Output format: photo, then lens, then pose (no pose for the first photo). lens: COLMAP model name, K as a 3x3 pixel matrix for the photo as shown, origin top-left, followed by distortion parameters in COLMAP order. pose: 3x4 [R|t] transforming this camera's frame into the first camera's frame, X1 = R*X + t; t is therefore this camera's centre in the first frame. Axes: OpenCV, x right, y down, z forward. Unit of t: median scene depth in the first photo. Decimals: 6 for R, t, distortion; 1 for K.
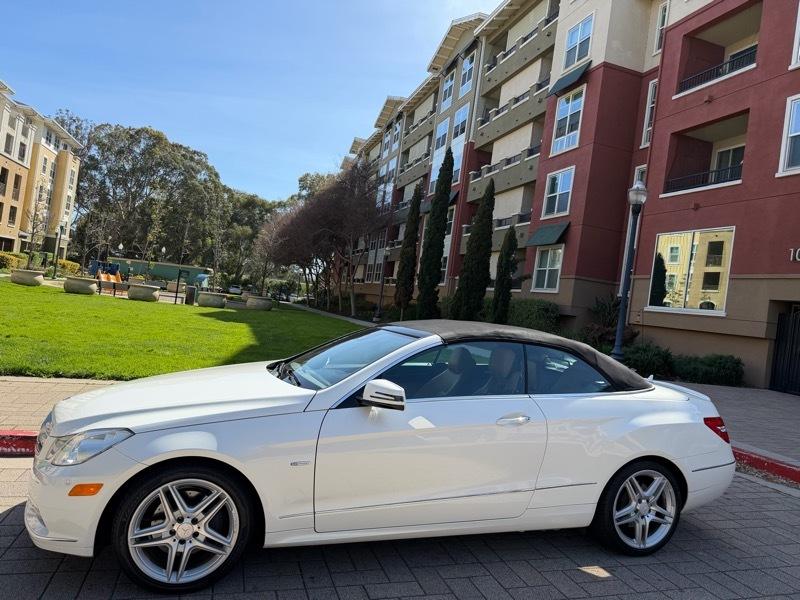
lens RADIAL K [[567.2, 0, 406.2], [0, 567.2, 296.6], [0, 0, 1]] dist [0.033660, -0.046790]
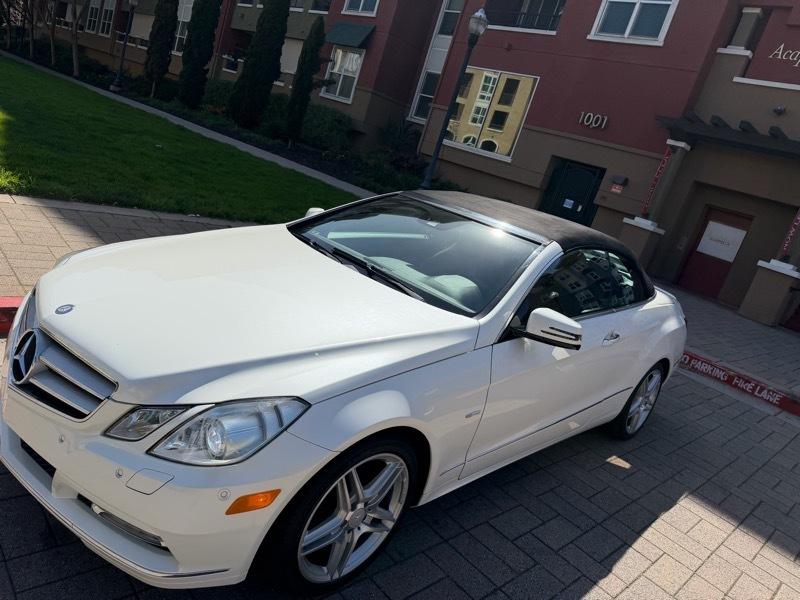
lens RADIAL K [[567.2, 0, 407.8], [0, 567.2, 294.3], [0, 0, 1]] dist [0.033660, -0.046790]
pose [[0.882778, 0.031454, 0.468735, -0.083783], [-0.191646, 0.935071, 0.298183, -0.010680], [-0.428922, -0.353061, 0.831489, 0.057418]]
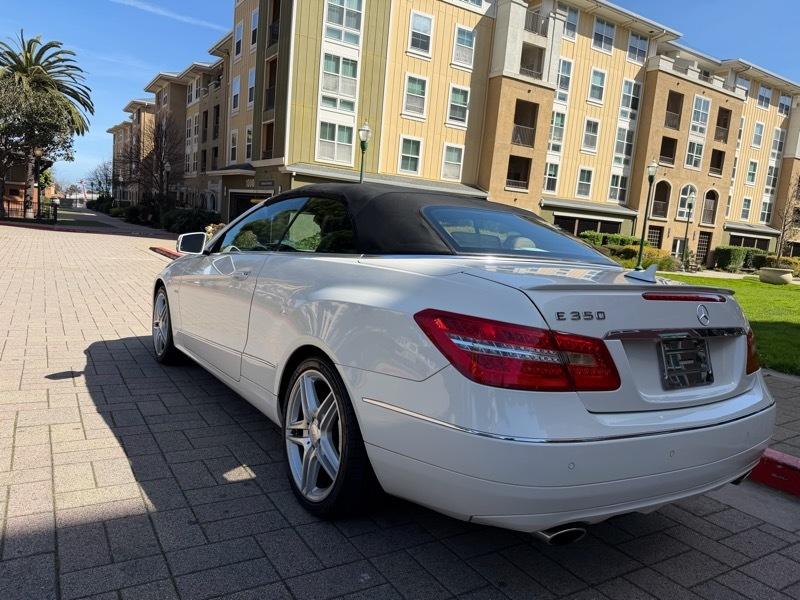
lens RADIAL K [[567.2, 0, 394.0], [0, 567.2, 301.8], [0, 0, 1]] dist [0.033660, -0.046790]
pose [[0.245545, 0.023123, -0.969109, 0.169327], [-0.044388, 0.998935, 0.012588, 0.035952], [0.968368, 0.039926, 0.246310, 0.153027]]
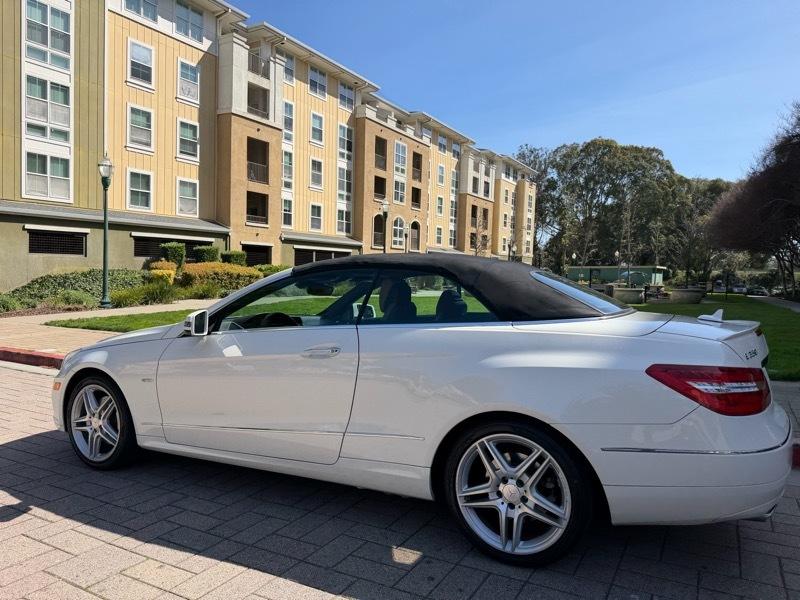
lens RADIAL K [[567.2, 0, 395.5], [0, 567.2, 299.7], [0, 0, 1]] dist [0.033660, -0.046790]
pose [[0.673351, -0.075744, -0.735432, 0.136819], [0.070534, 0.996782, -0.038082, 0.026967], [0.735950, -0.026231, 0.676527, 0.075662]]
